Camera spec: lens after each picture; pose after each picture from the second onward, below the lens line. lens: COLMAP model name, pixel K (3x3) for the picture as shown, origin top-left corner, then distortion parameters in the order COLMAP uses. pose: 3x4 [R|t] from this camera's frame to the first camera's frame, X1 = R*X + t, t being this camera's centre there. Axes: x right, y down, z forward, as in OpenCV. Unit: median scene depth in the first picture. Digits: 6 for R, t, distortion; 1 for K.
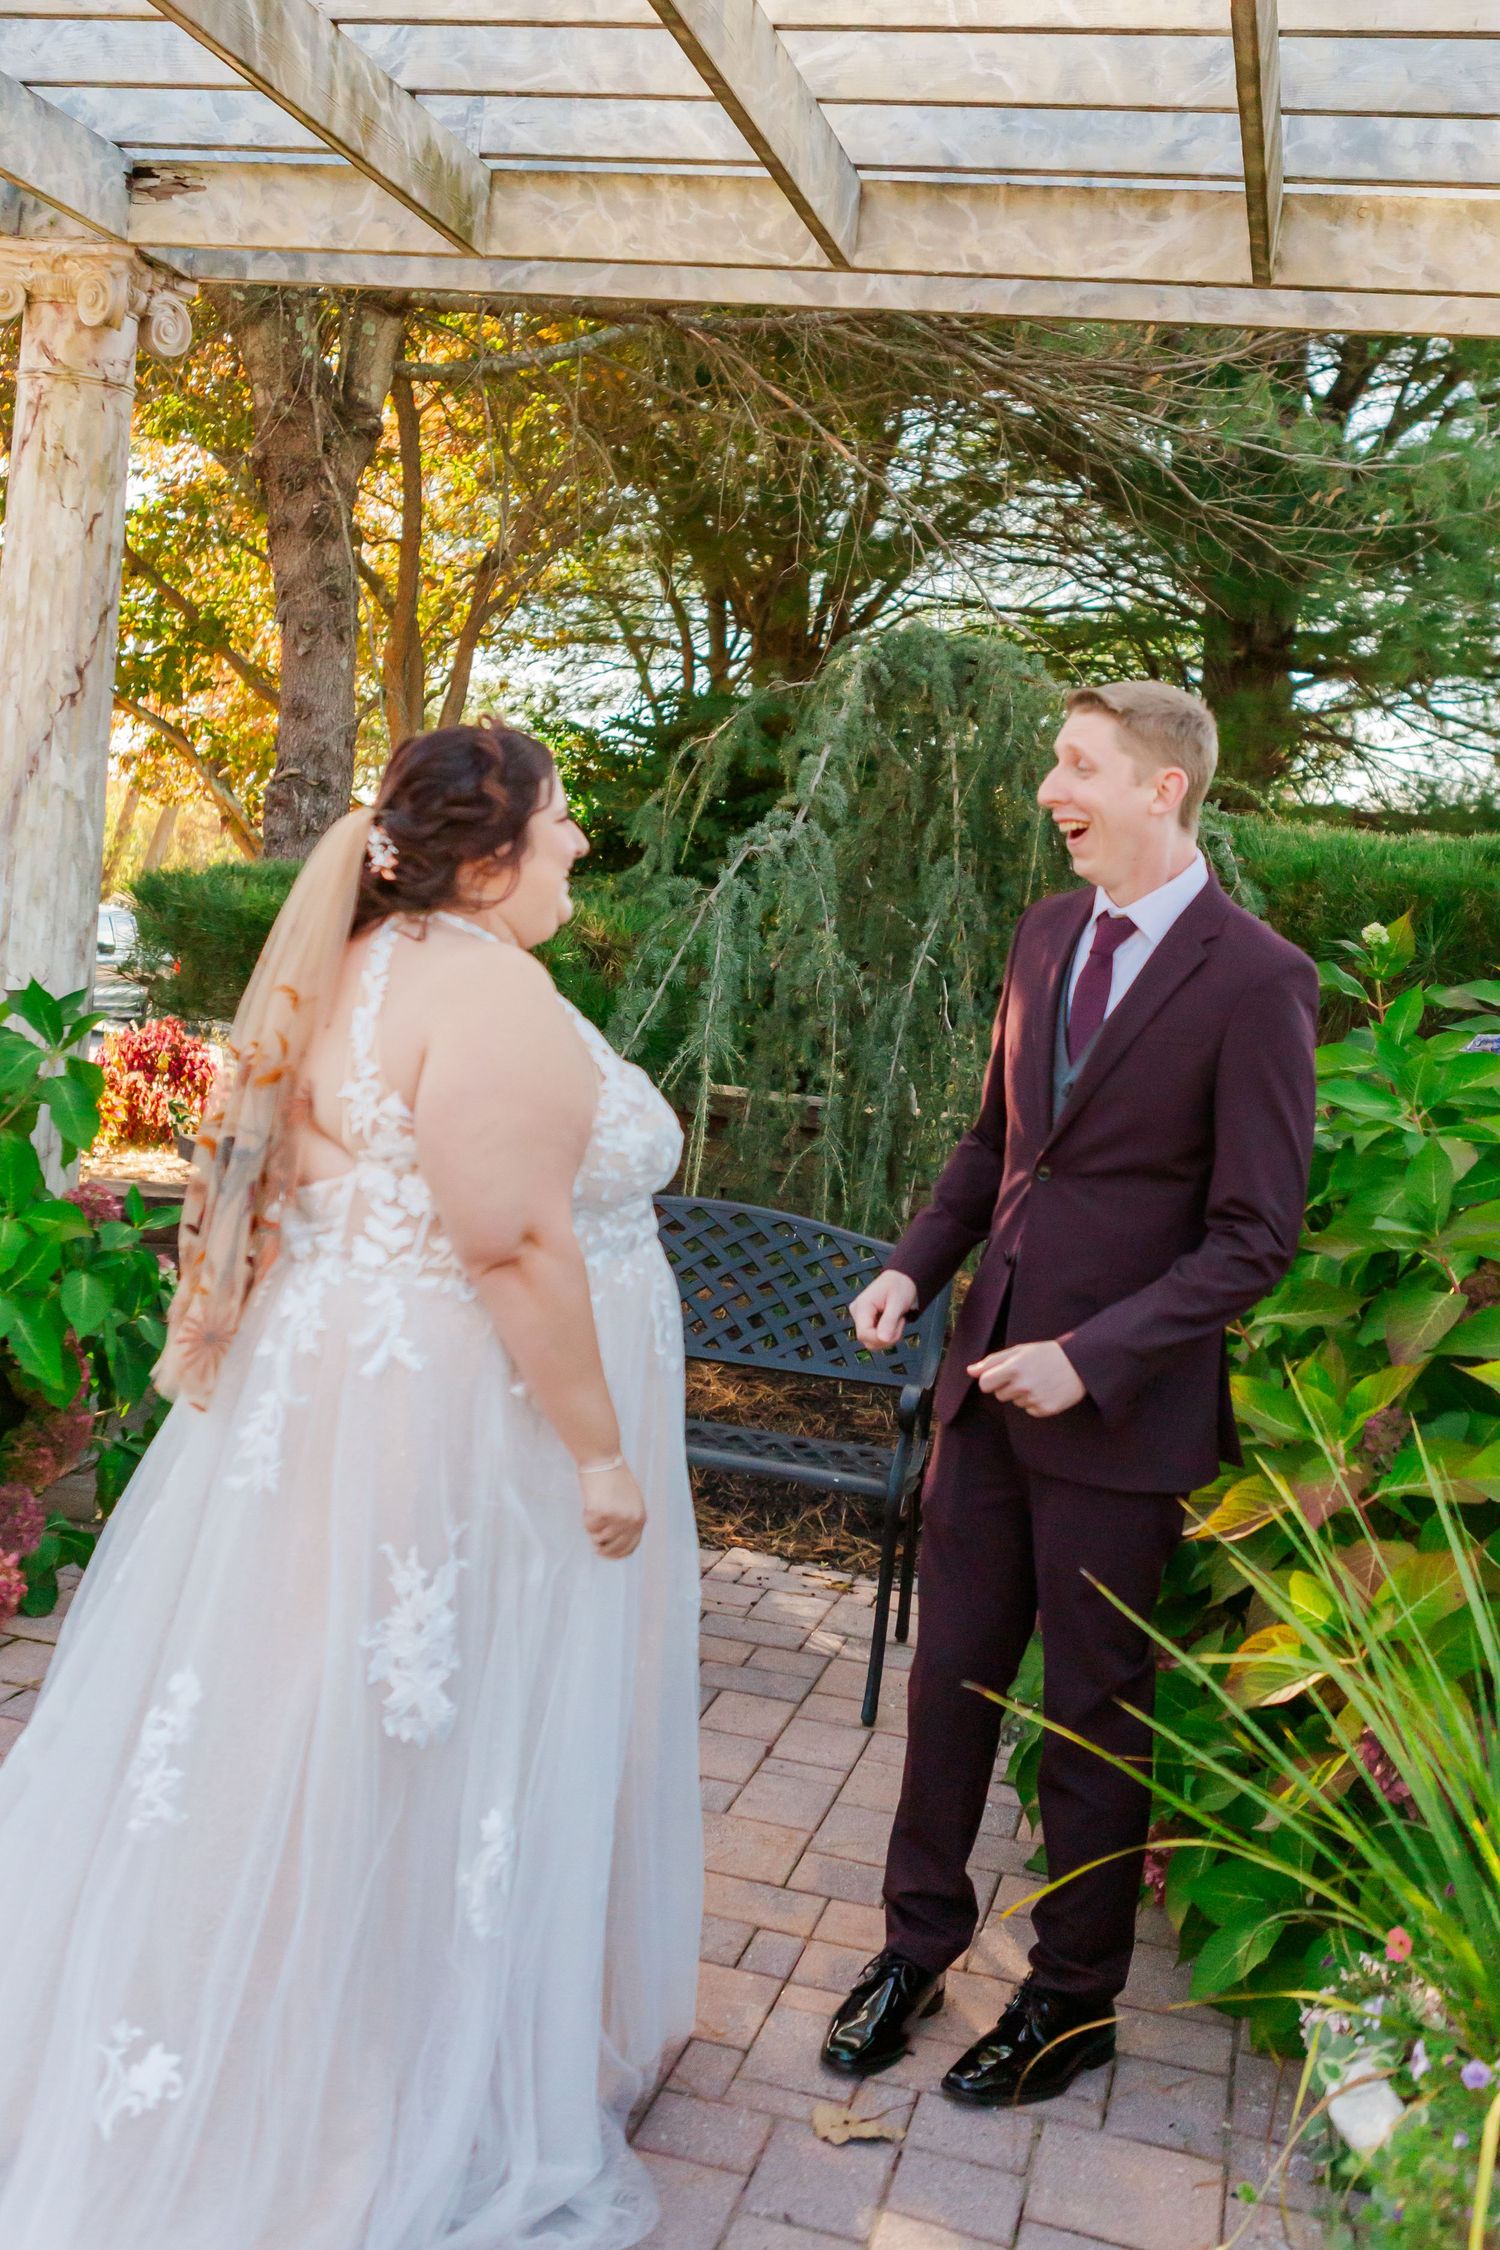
lens RADIAL K [[2353.6, 0, 784.8], [0, 2353.6, 977.6], [0, 0, 1]] dist [-0.045157, 0.000000]
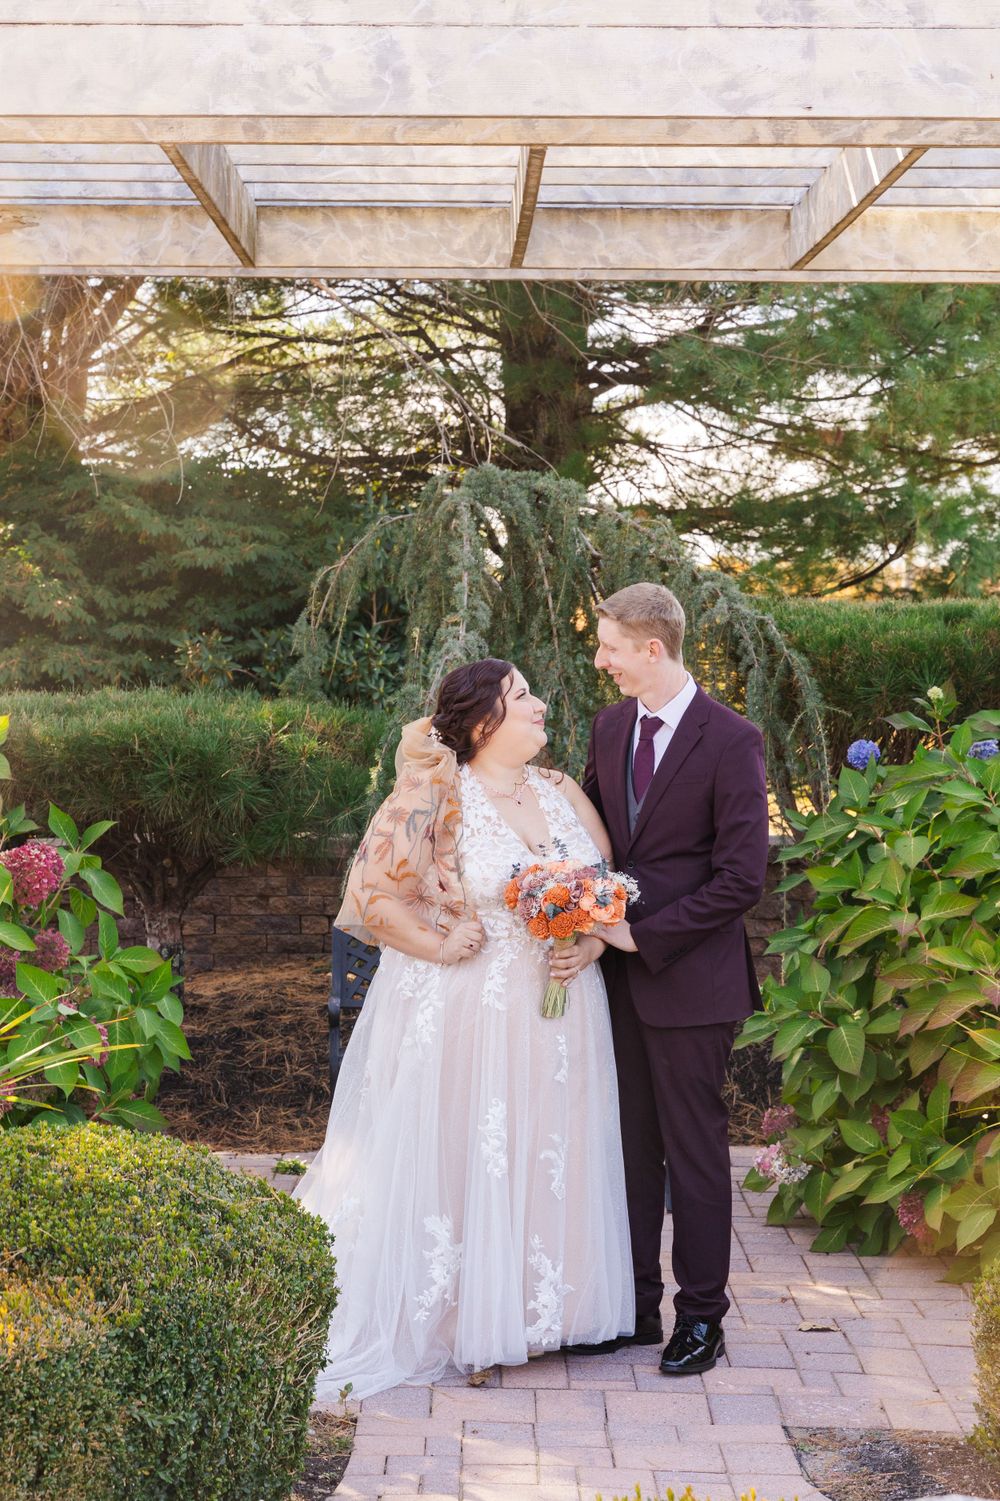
lens RADIAL K [[3001.9, 0, 506.6], [0, 3001.9, 751.3], [0, 0, 1]] dist [-0.047018, 0.000000]
pose [[0.964453, -0.105353, 0.242344, -0.381325], [0.098139, 0.994299, 0.041686, -0.064533], [-0.245354, -0.016421, 0.969294, -0.676128]]
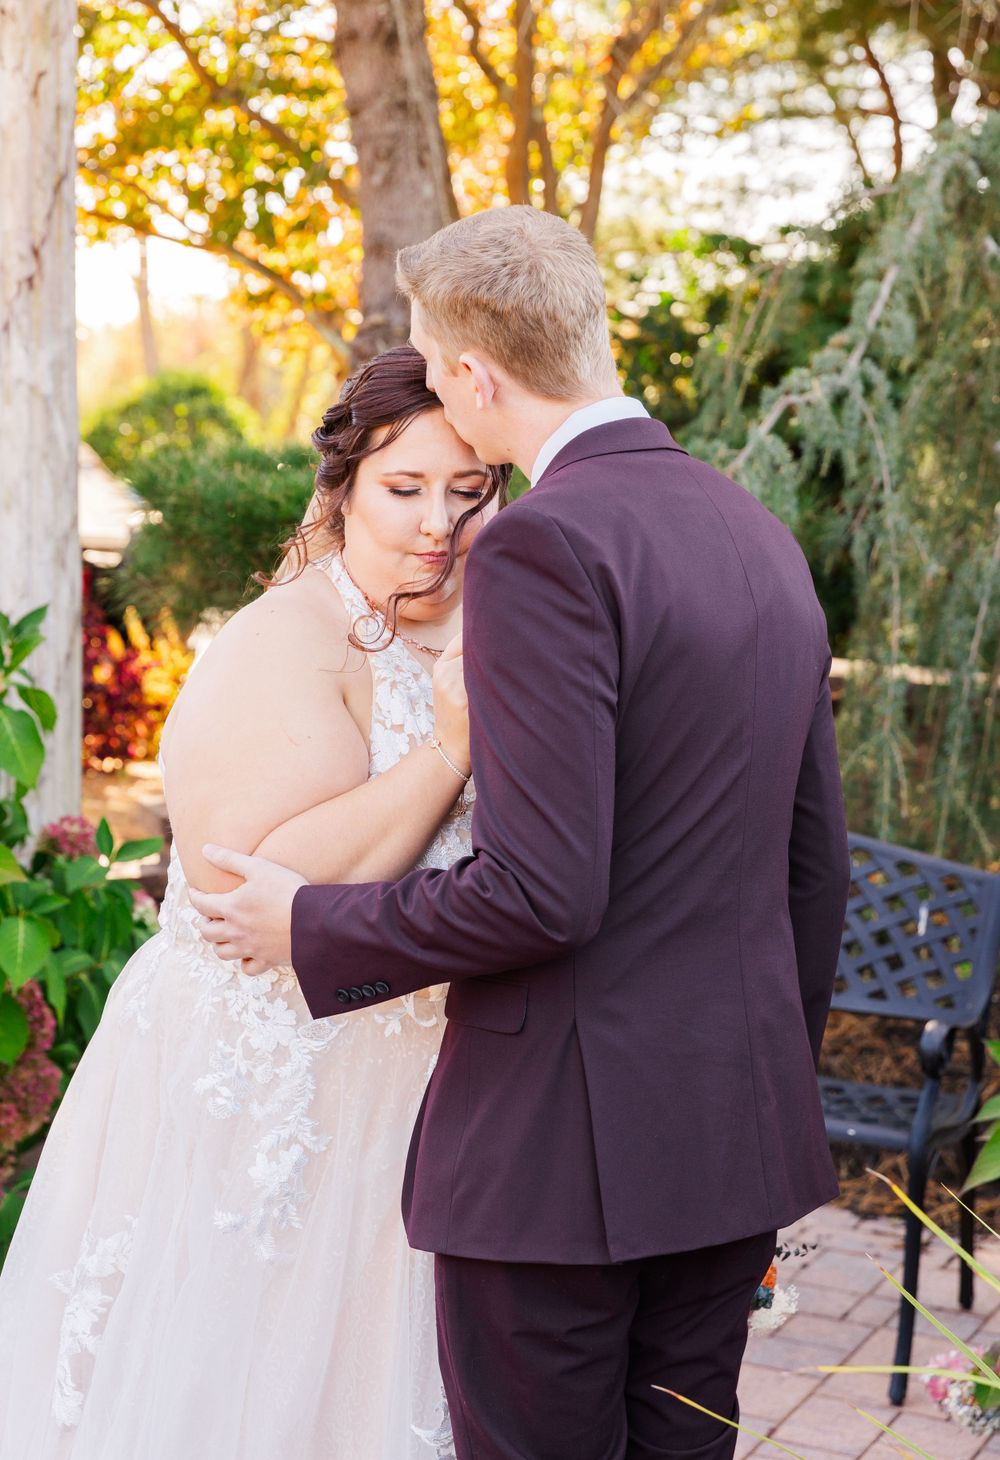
lens RADIAL K [[2783.6, 0, 479.0], [0, 2783.6, 762.3], [0, 0, 1]] dist [0.016695, 0.000000]
pose [[0.972917, -0.034173, -0.228613, 0.094414], [0.054619, 0.994992, 0.083715, -0.013439], [0.224607, -0.093934, 0.969911, -0.022907]]
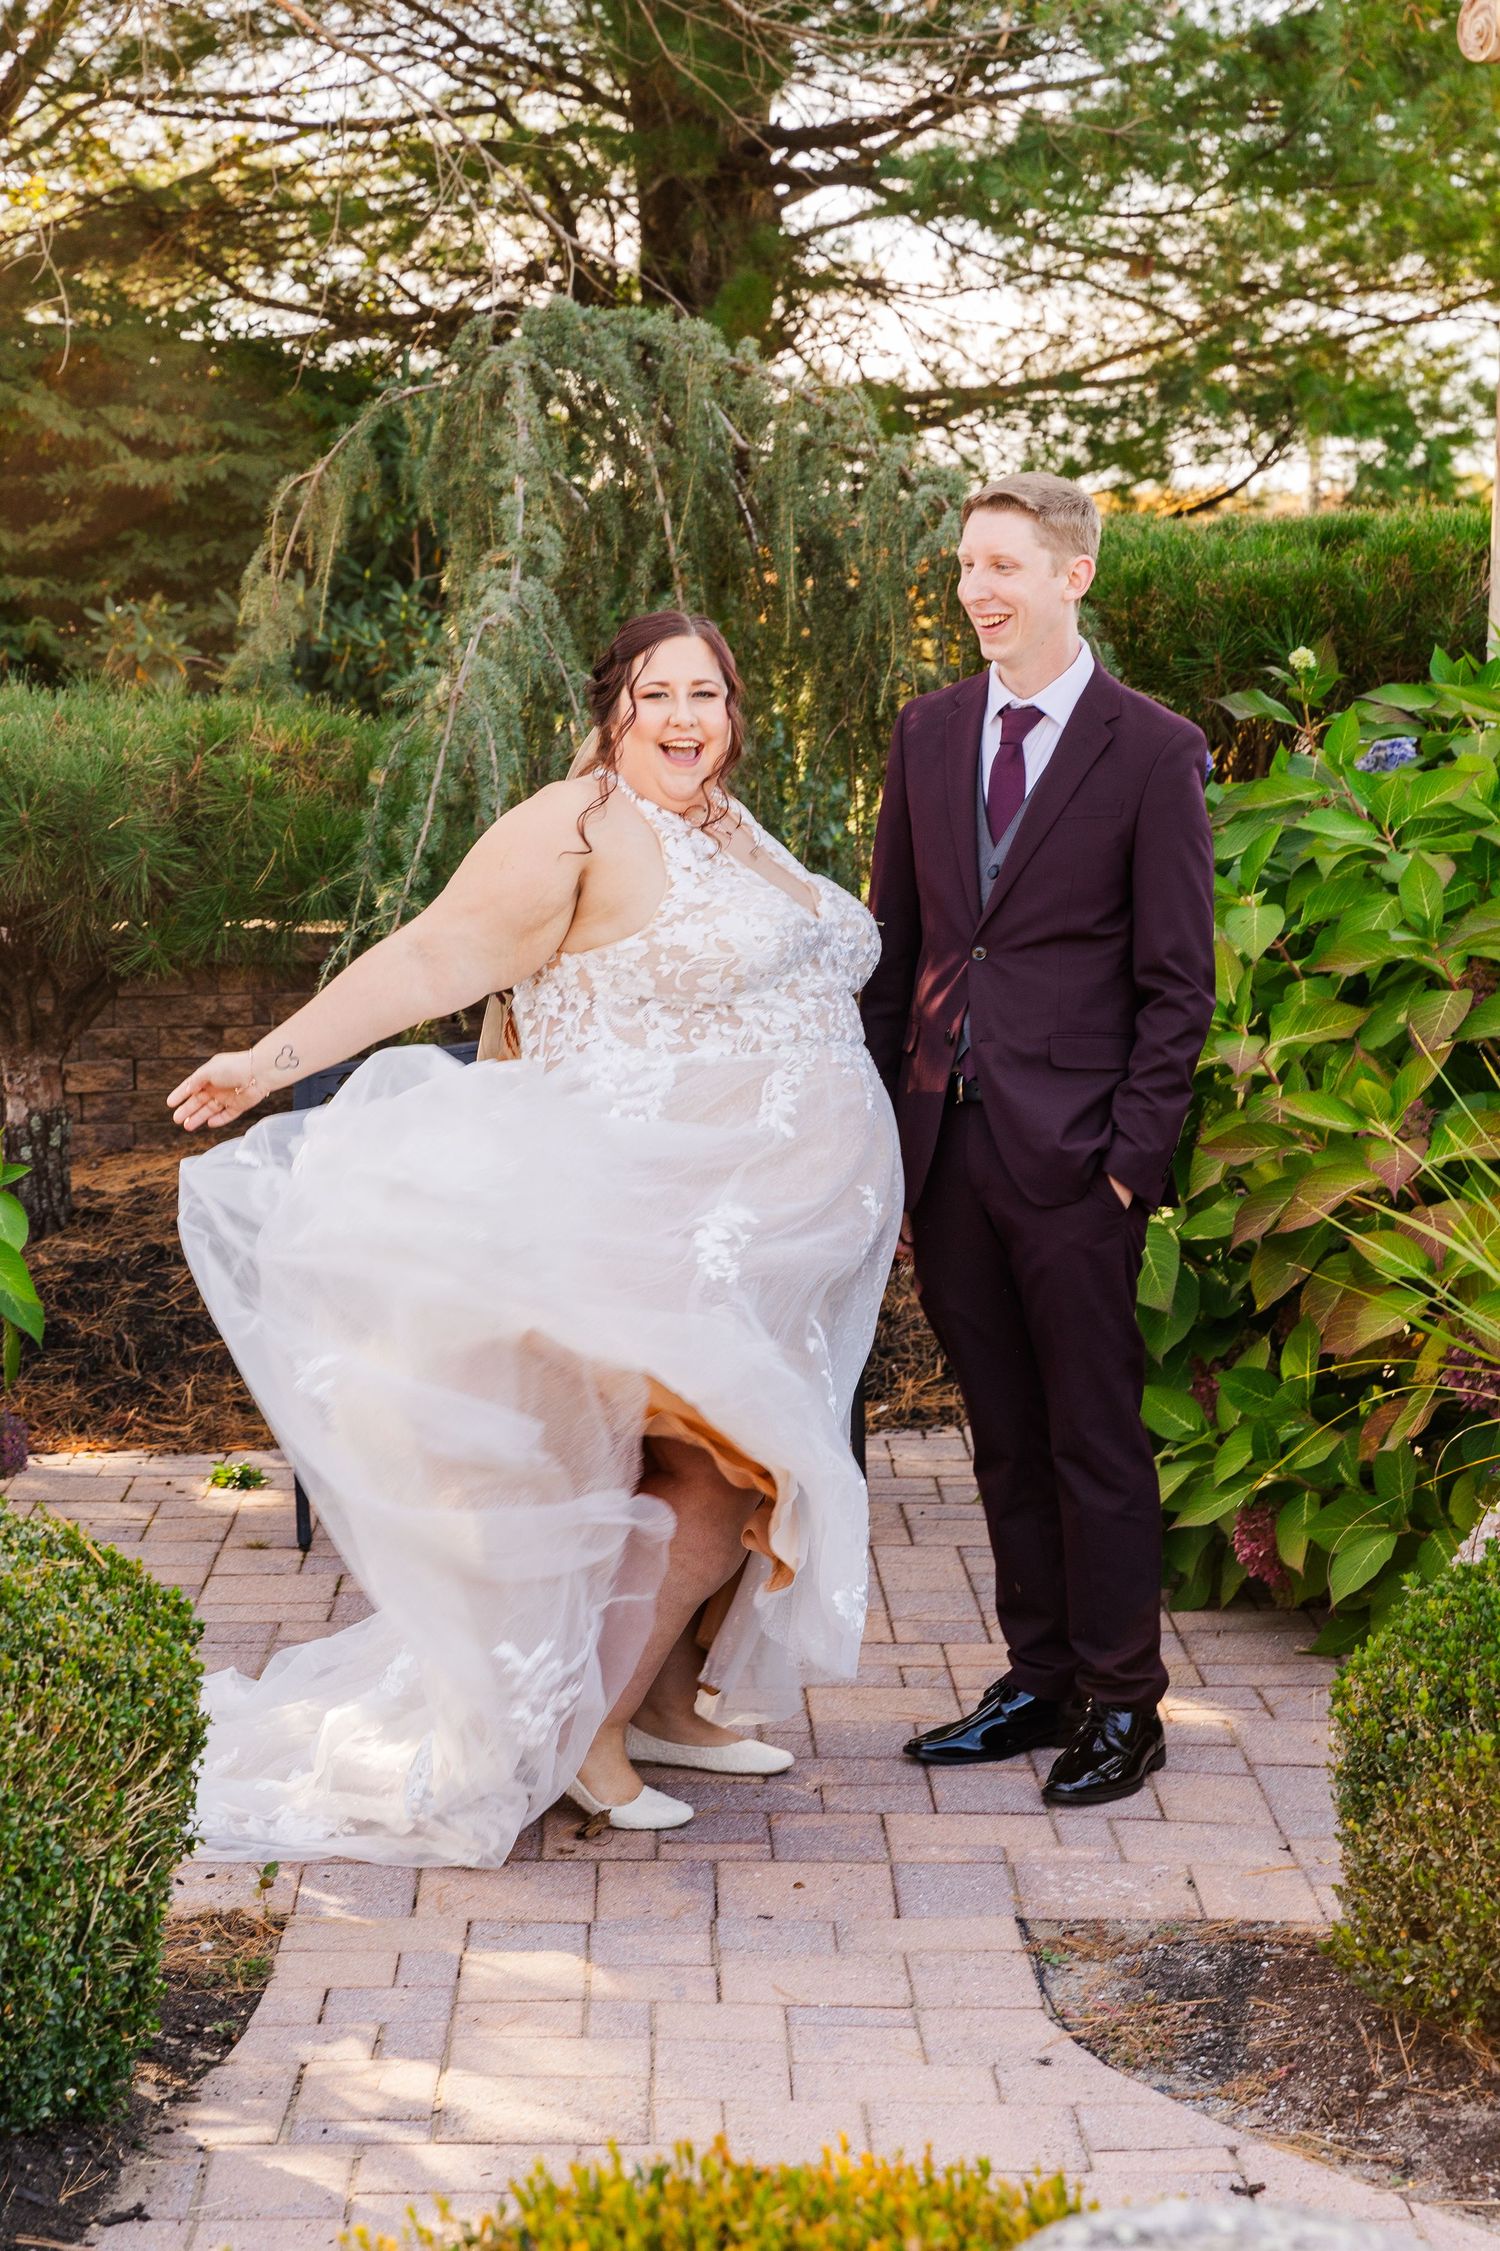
lens RADIAL K [[4501.8, 0, 772.5], [0, 4501.8, 1226.3], [0, 0, 1]] dist [-0.047018, 0.000000]
pose [[0.960937, -0.146016, 0.235117, -0.293322], [0.116277, 0.983890, 0.135798, -0.044302], [-0.251158, -0.103154, 0.962434, -0.530216]]
